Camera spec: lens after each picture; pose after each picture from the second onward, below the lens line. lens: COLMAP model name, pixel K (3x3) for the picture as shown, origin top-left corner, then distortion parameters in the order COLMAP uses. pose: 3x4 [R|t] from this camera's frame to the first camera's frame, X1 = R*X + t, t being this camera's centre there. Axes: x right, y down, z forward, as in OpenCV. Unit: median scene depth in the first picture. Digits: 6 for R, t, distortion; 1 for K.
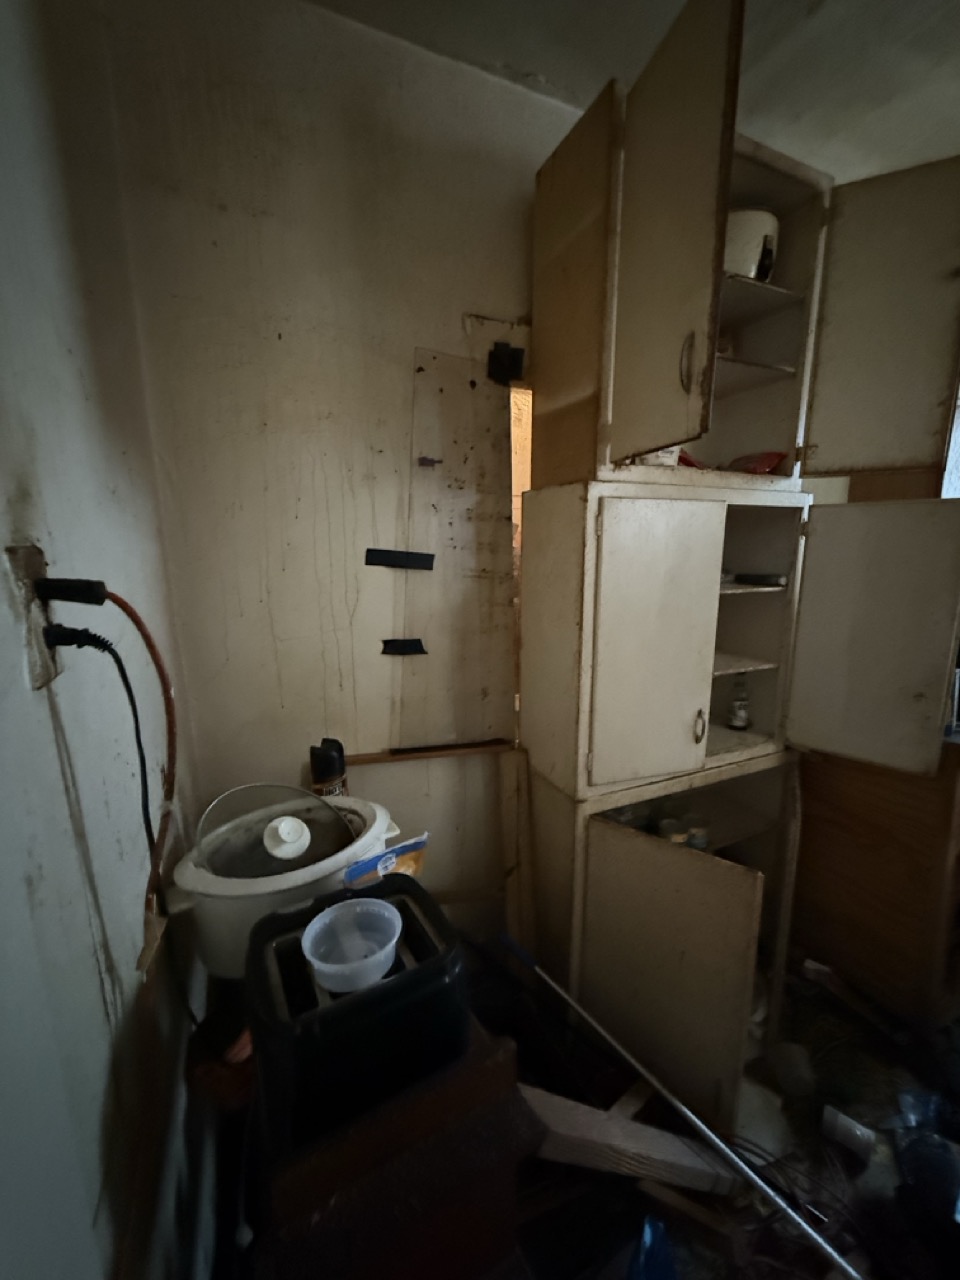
lens RADIAL K [[511.8, 0, 483.2], [0, 511.8, 638.8], [0, 0, 1]] dist [0.001183, -0.000105]
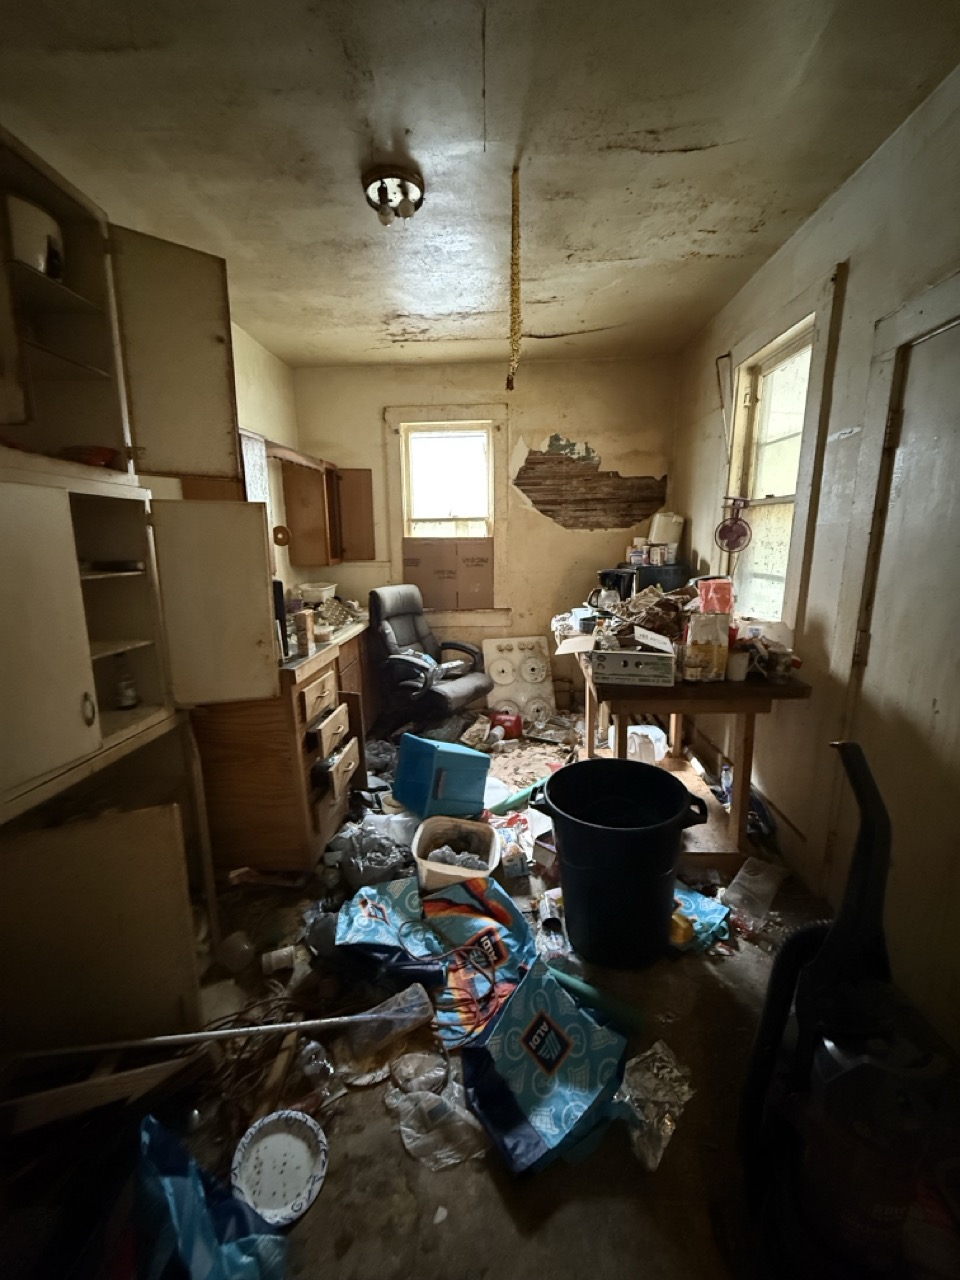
lens RADIAL K [[511.8, 0, 483.2], [0, 511.8, 638.8], [0, 0, 1]] dist [0.001183, -0.000105]
pose [[0.443098, -0.162827, 0.881562, -0.103034], [0.157046, 0.982259, 0.102490, 0.049645], [-0.882610, 0.093033, 0.460808, -0.173706]]
